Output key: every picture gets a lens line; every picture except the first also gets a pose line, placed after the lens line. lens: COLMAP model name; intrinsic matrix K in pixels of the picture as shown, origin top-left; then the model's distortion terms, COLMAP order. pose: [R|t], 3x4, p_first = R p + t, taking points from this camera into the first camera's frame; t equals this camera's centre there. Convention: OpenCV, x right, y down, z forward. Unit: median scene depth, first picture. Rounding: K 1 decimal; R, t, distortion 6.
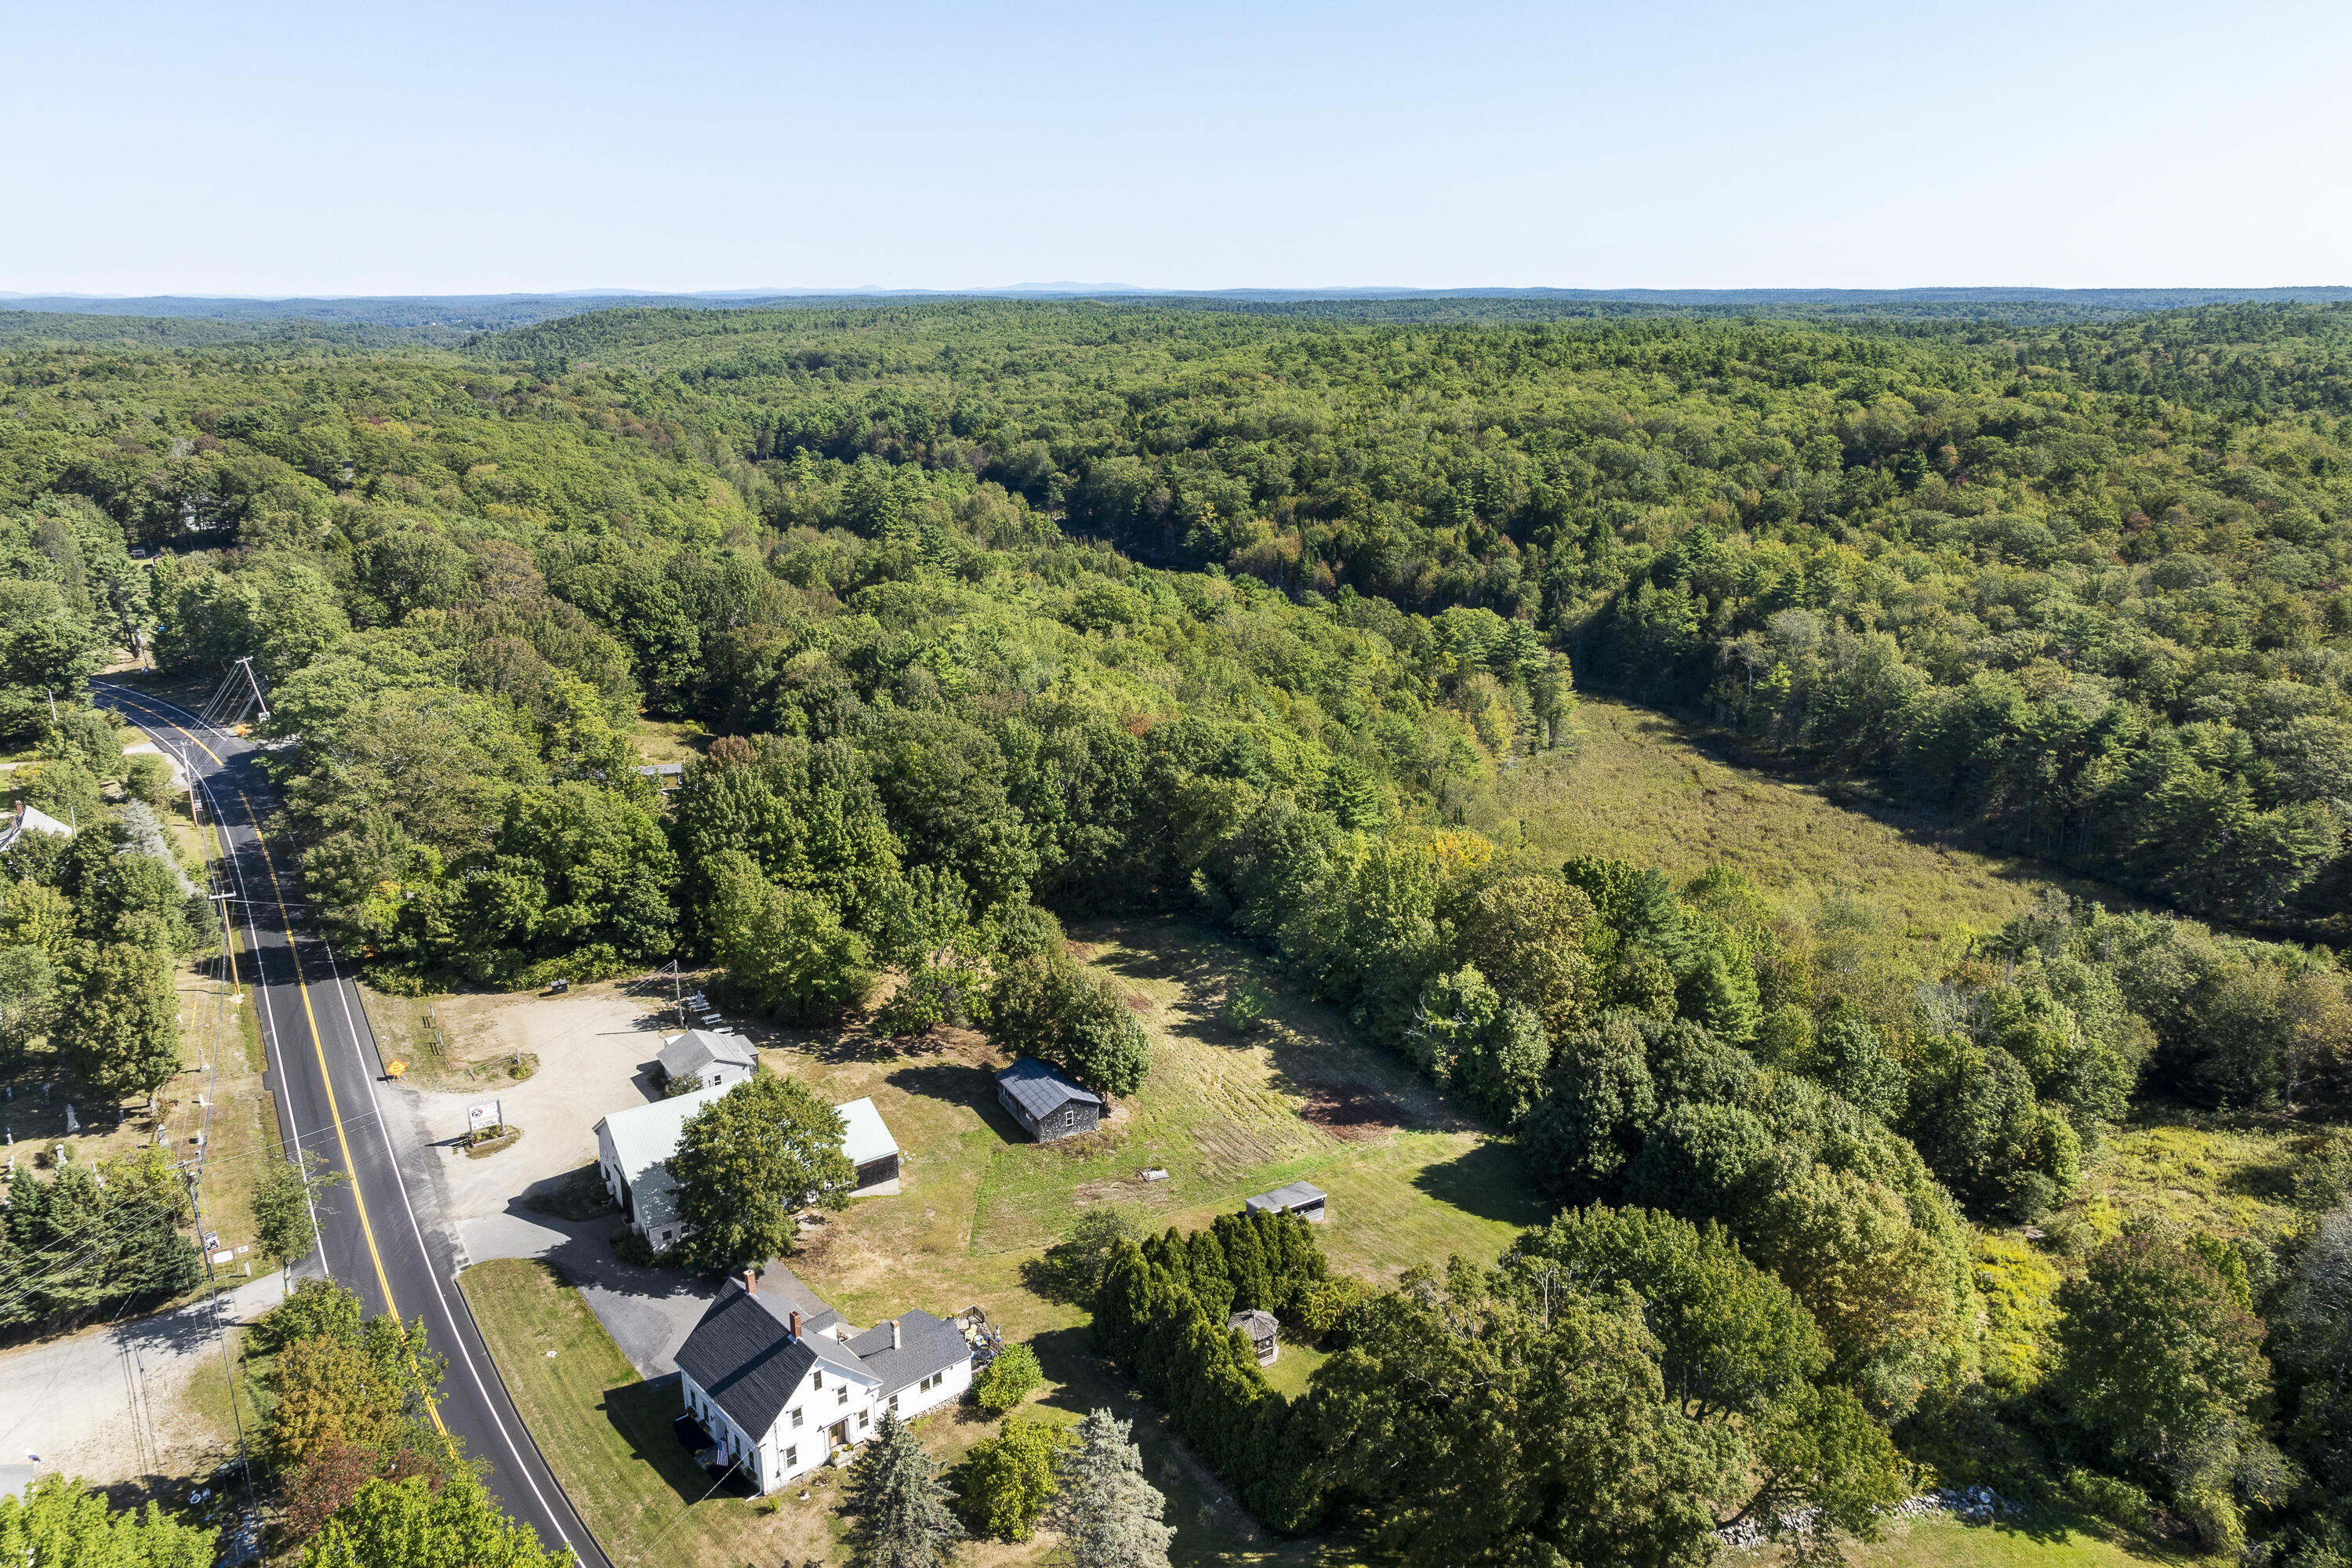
lens RADIAL K [[1625.2, 0, 1173.2], [0, 1625.2, 743.0], [0, 0, 1]] dist [-0.002951, 0.001400]
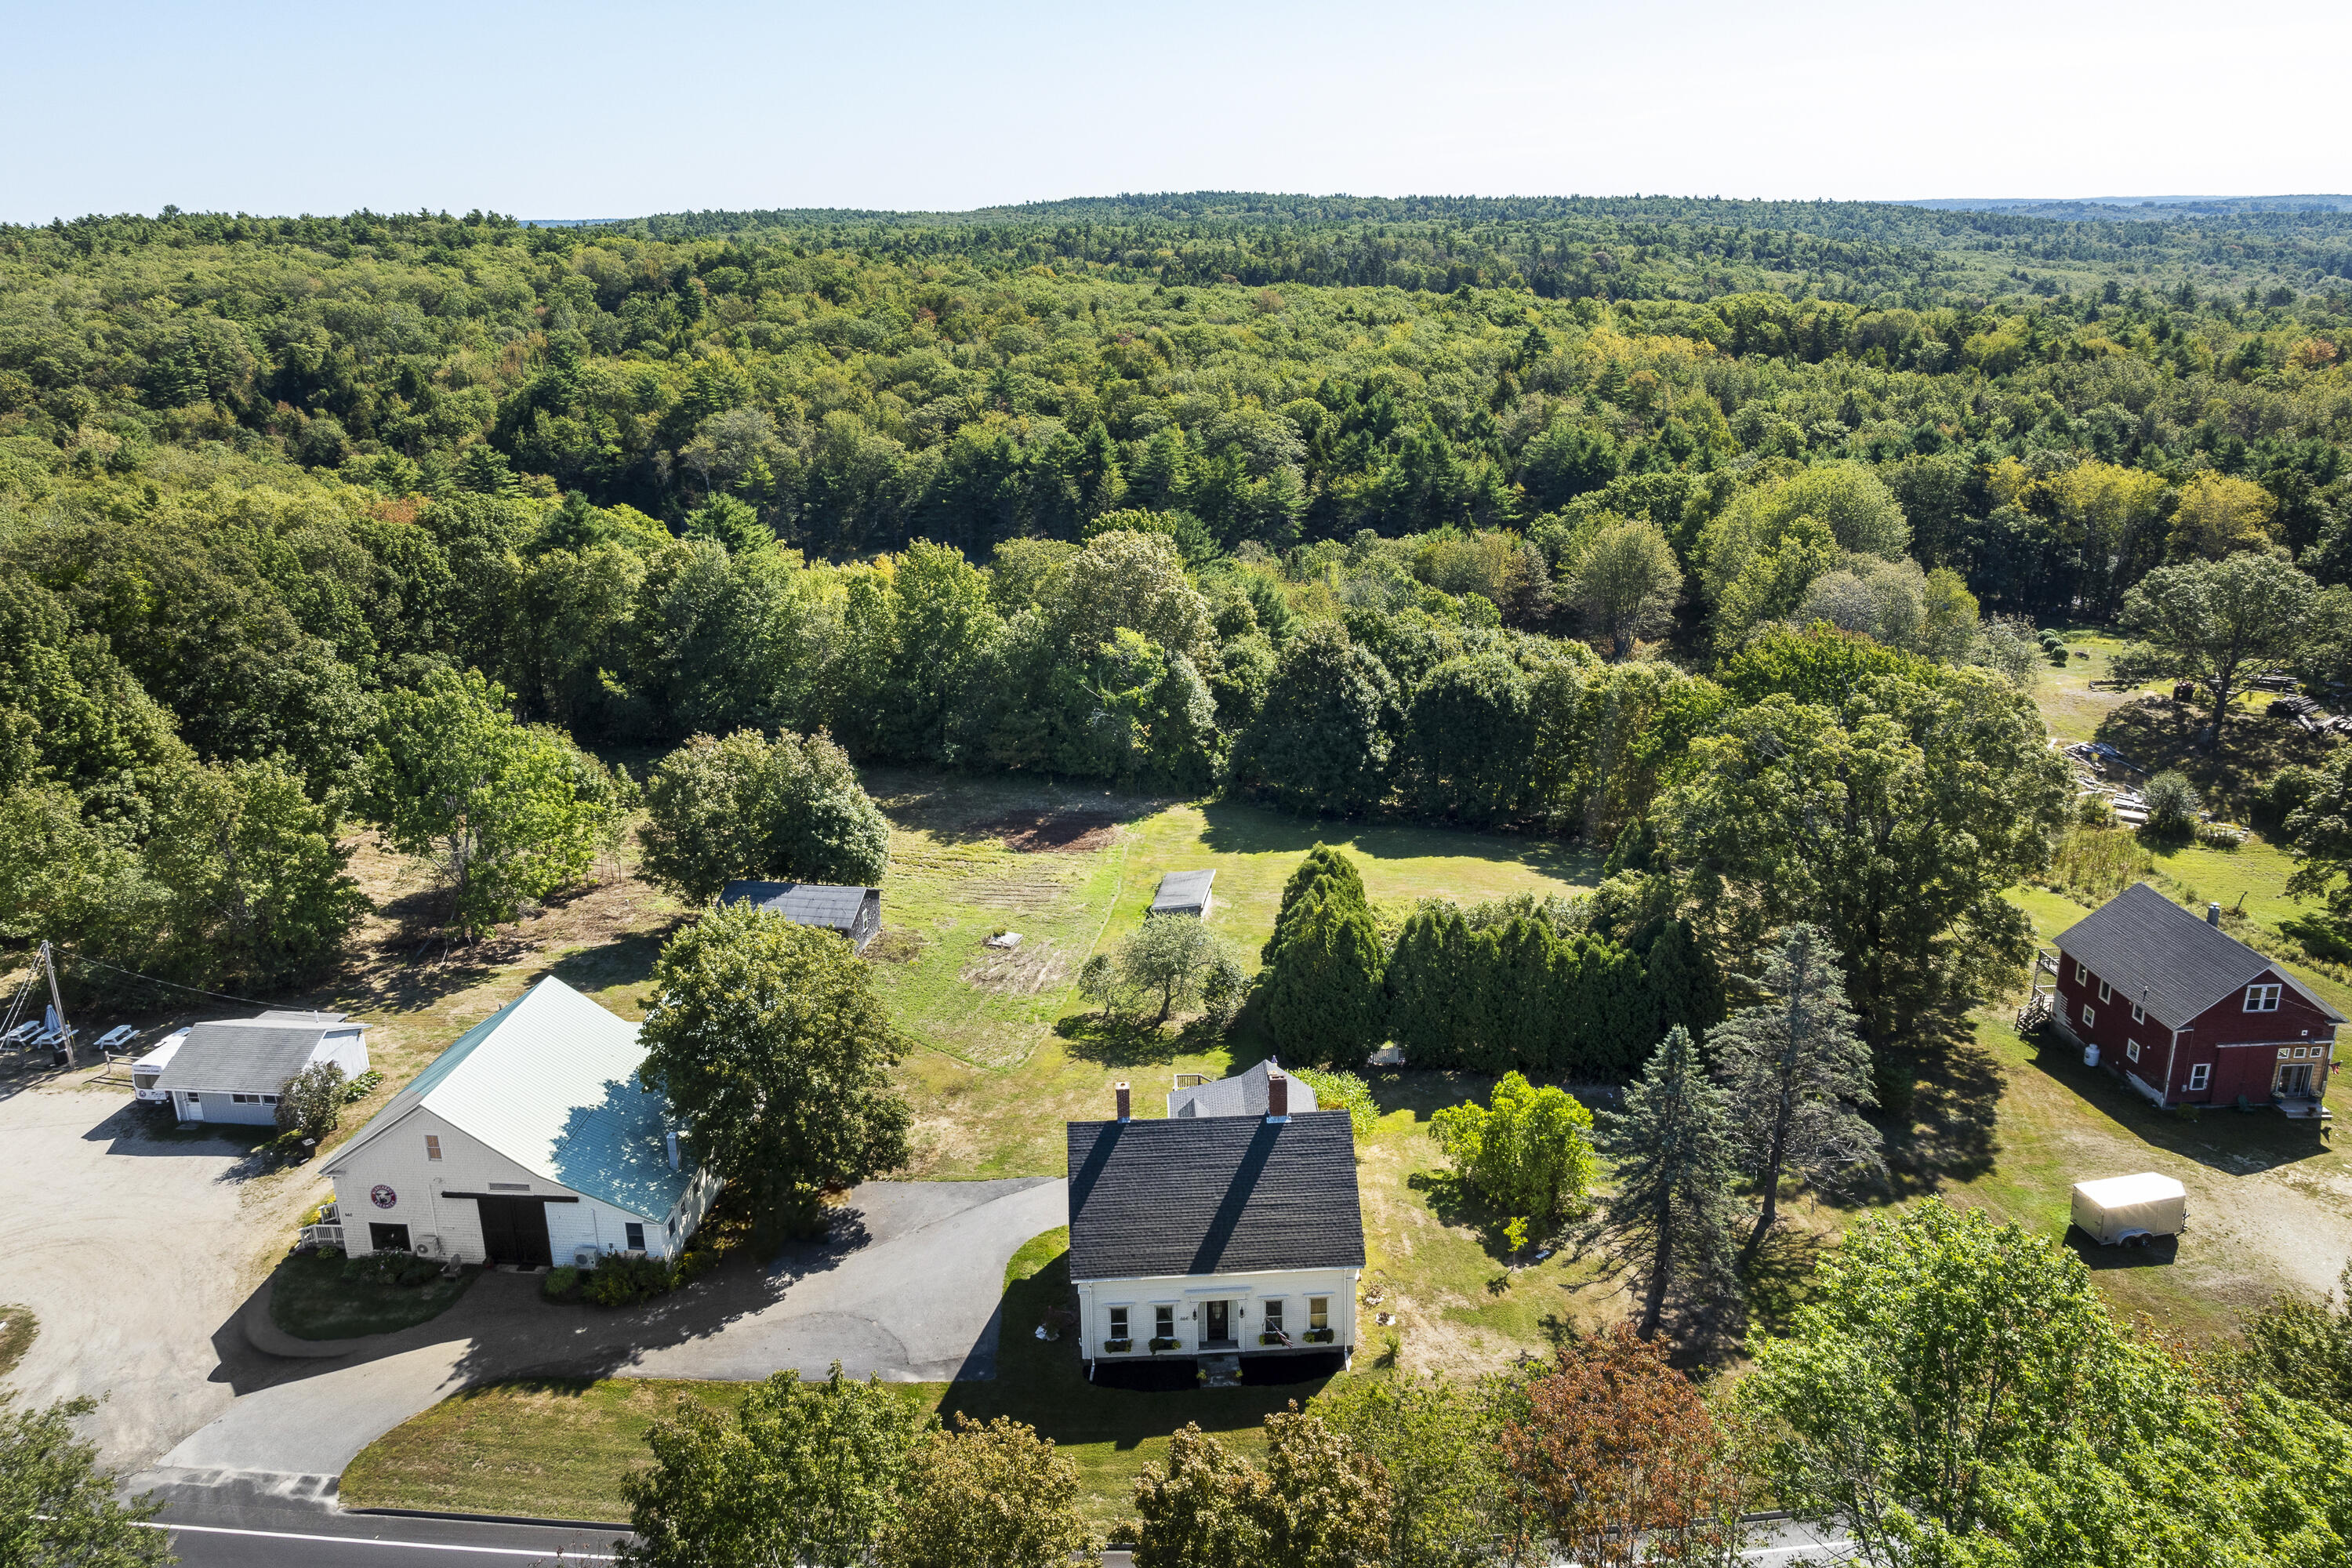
lens RADIAL K [[1654.1, 0, 1166.8], [0, 1654.1, 724.5], [0, 0, 1]] dist [-0.026514, 0.038509]
pose [[0.636057, -0.235916, 0.734694, -0.437684], [0.222831, 0.967711, 0.117825, 0.083445], [-0.738768, 0.088769, 0.668088, 0.371434]]
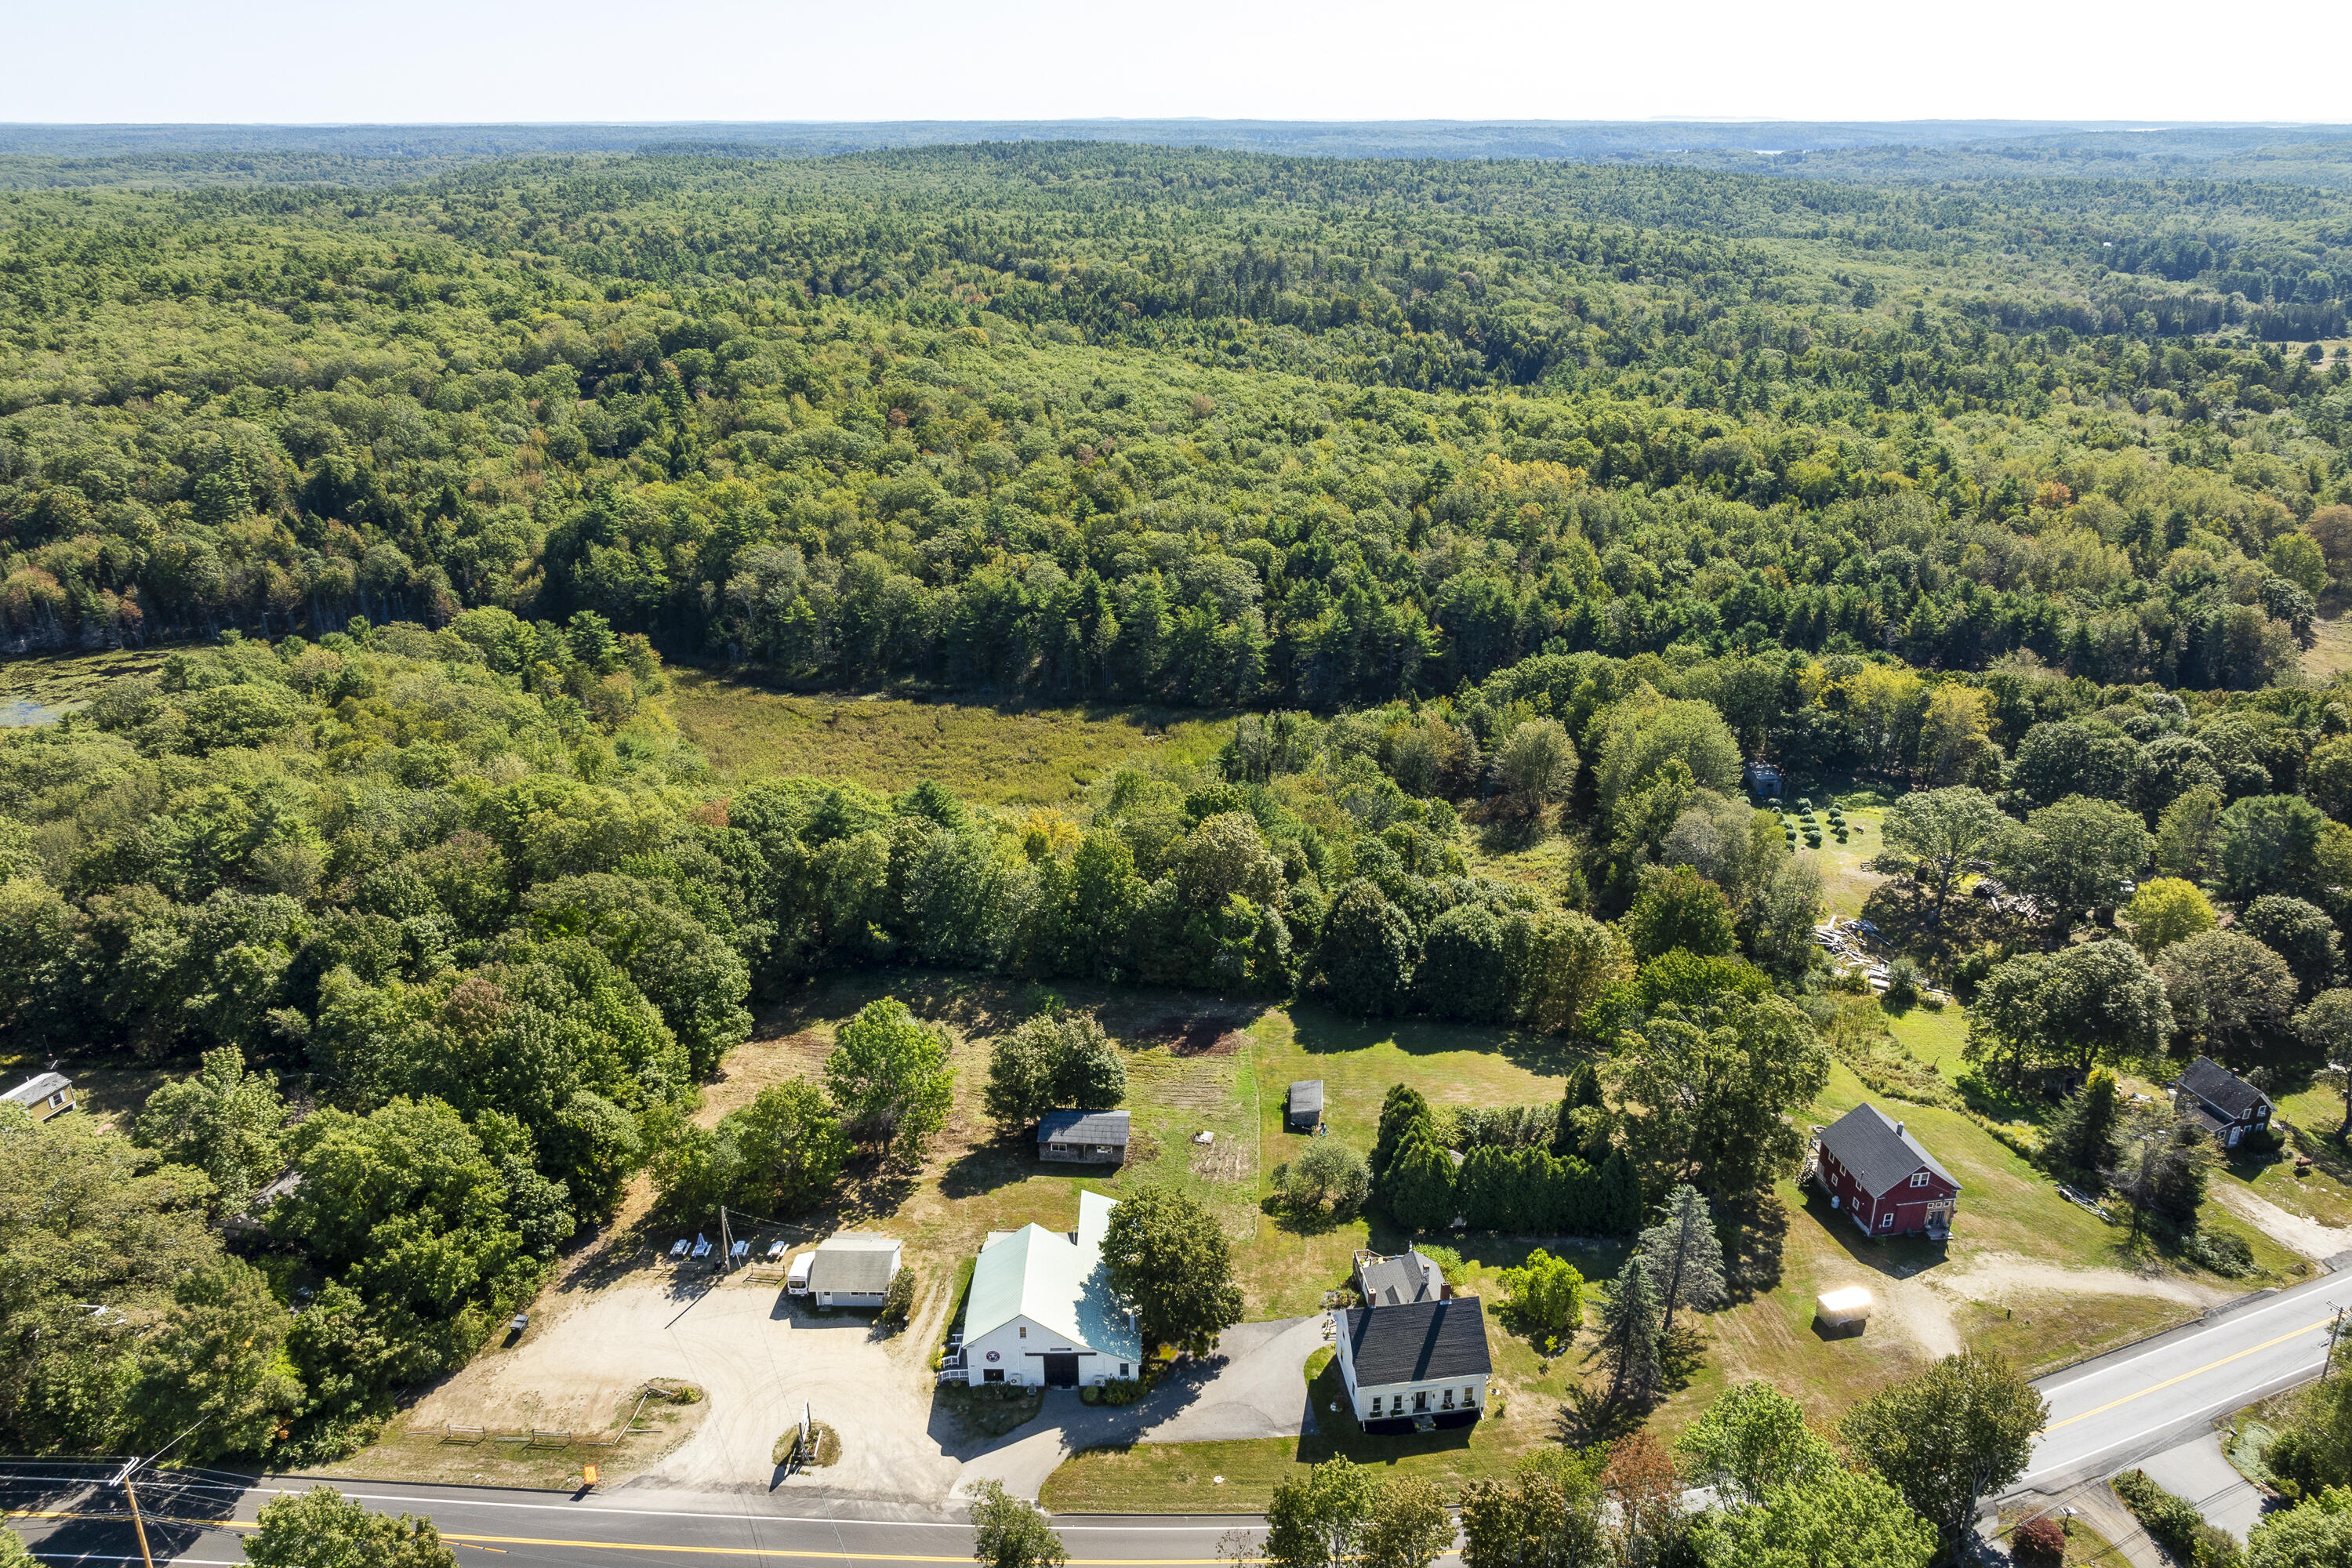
lens RADIAL K [[1645.1, 0, 1172.3], [0, 1645.1, 795.2], [0, 0, 1]] dist [-0.004140, -0.000531]
pose [[0.560572, -0.313940, 0.766290, -0.781288], [0.223129, 0.948391, 0.225316, -0.230975], [-0.797479, 0.044675, 0.601691, 0.227492]]
